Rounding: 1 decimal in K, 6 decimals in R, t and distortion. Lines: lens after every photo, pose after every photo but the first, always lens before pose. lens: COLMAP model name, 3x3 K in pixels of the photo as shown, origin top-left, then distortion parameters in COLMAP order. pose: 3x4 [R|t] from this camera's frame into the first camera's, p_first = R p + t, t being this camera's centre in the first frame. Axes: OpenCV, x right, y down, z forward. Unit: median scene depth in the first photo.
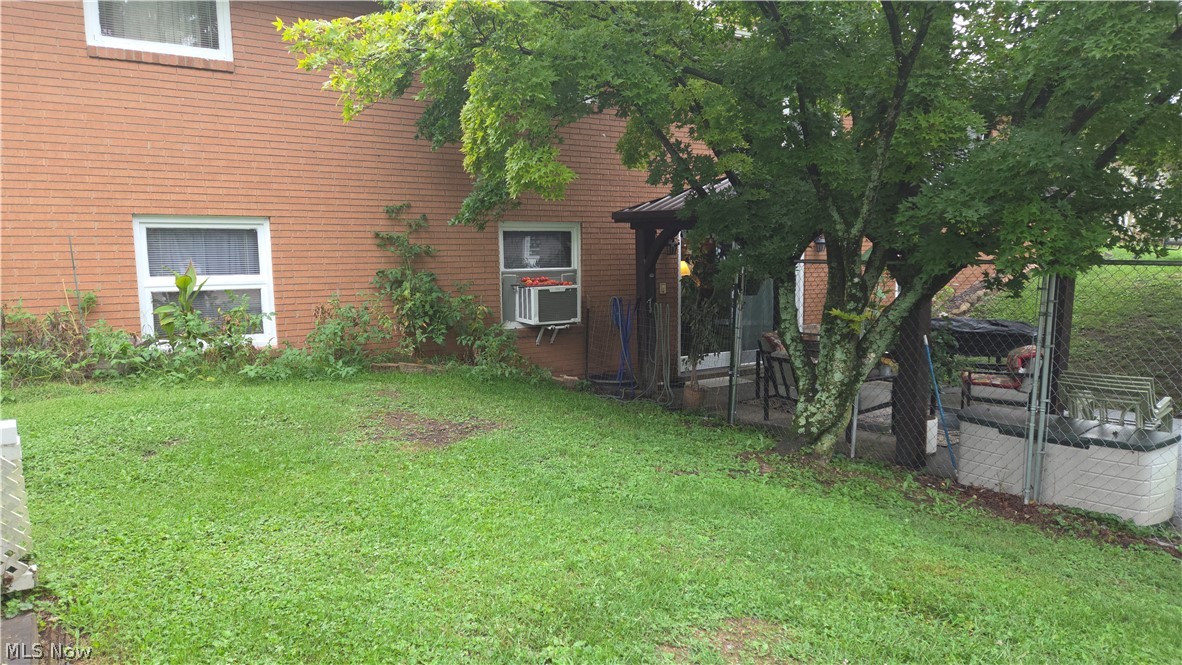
lens RADIAL K [[748.2, 0, 591.1], [0, 748.2, 336.5], [0, 0, 1]] dist [0.002681, 0.000189]
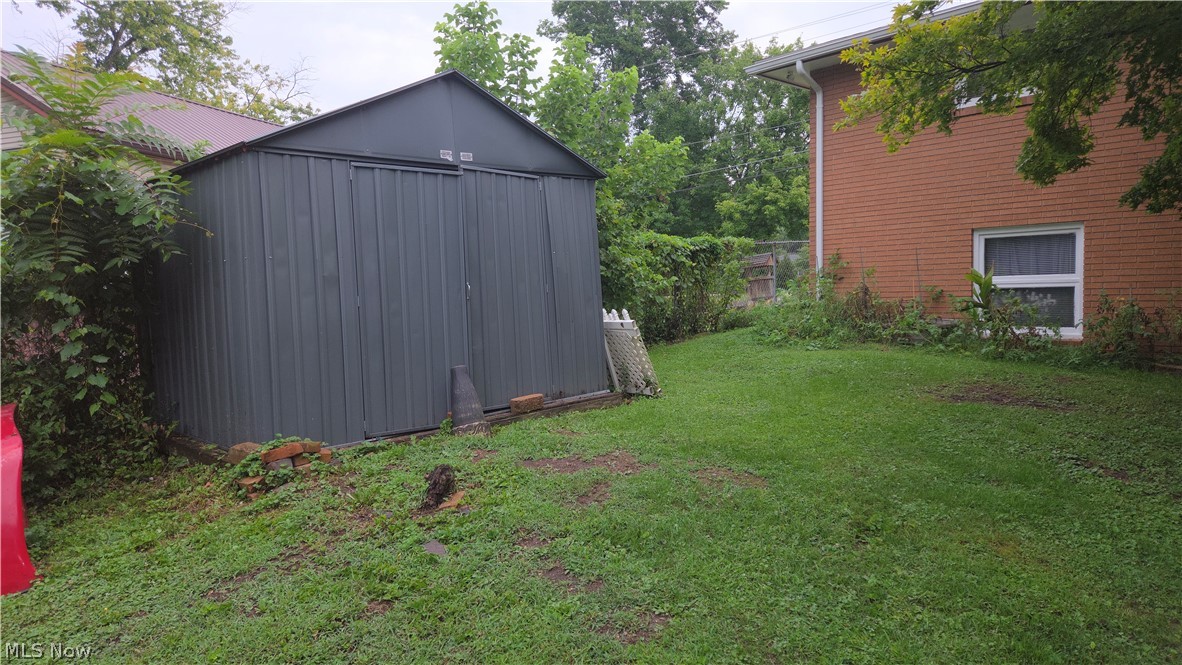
lens RADIAL K [[748.2, 0, 591.0], [0, 748.2, 332.0], [0, 0, 1]] dist [0.002681, 0.000189]
pose [[0.188458, 0.065662, -0.979884, 0.549687], [-0.076912, 0.995685, 0.051929, 0.000690], [0.979065, 0.065579, 0.192695, 0.097006]]
